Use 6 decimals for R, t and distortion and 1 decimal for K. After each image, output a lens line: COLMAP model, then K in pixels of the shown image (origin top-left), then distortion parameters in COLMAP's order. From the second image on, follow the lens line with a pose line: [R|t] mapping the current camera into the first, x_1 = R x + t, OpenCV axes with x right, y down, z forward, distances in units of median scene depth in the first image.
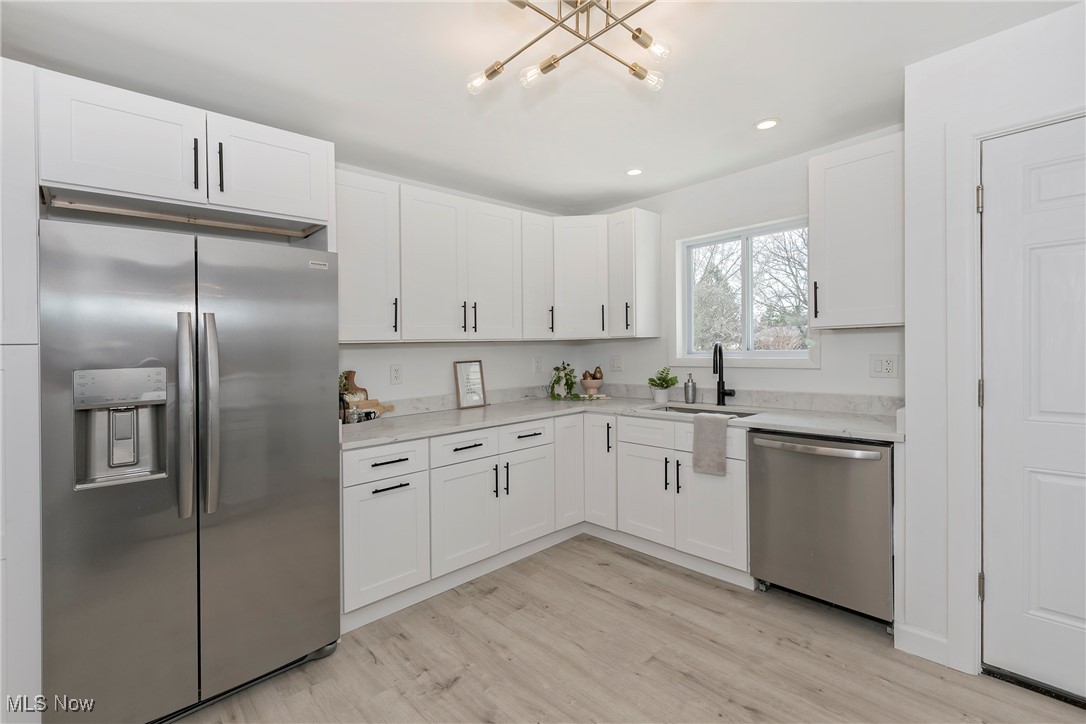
lens RADIAL K [[486.0, 0, 545.6], [0, 486.0, 347.7], [0, 0, 1]] dist [-0.001905, 0.000599]
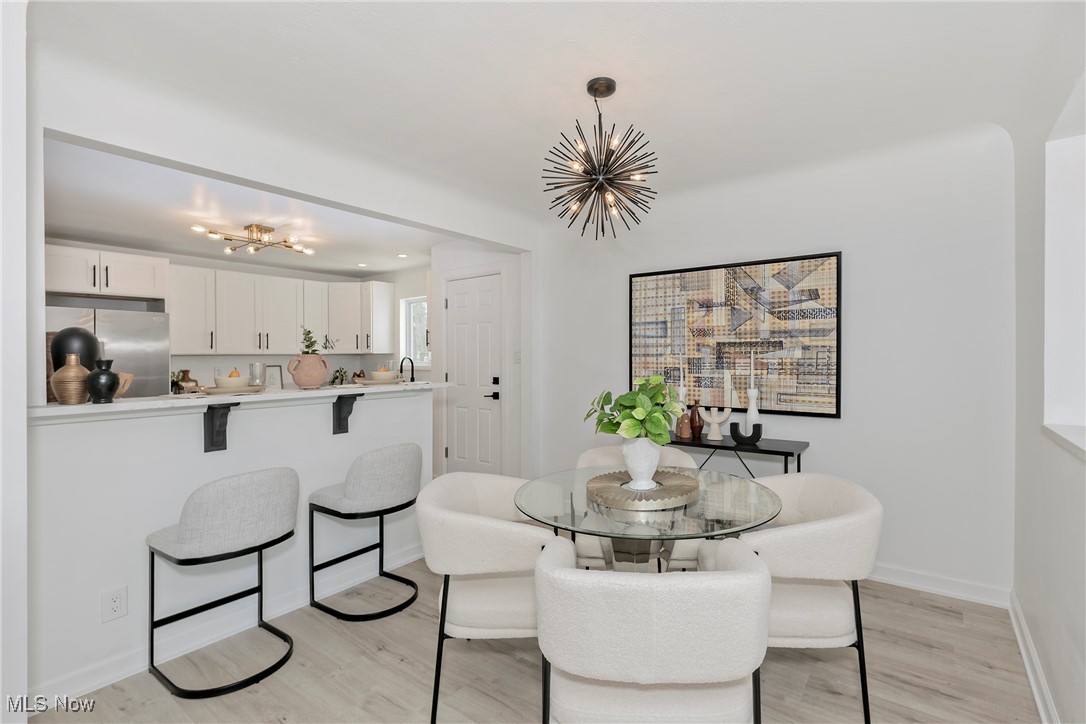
lens RADIAL K [[486.0, 0, 597.8], [0, 486.0, 349.3], [0, 0, 1]] dist [-0.001905, 0.000599]
pose [[0.975068, 0.016894, 0.221264, 0.693238], [-0.012100, 0.999662, -0.023003, -0.005862], [-0.221578, 0.019753, 0.974943, -1.109595]]
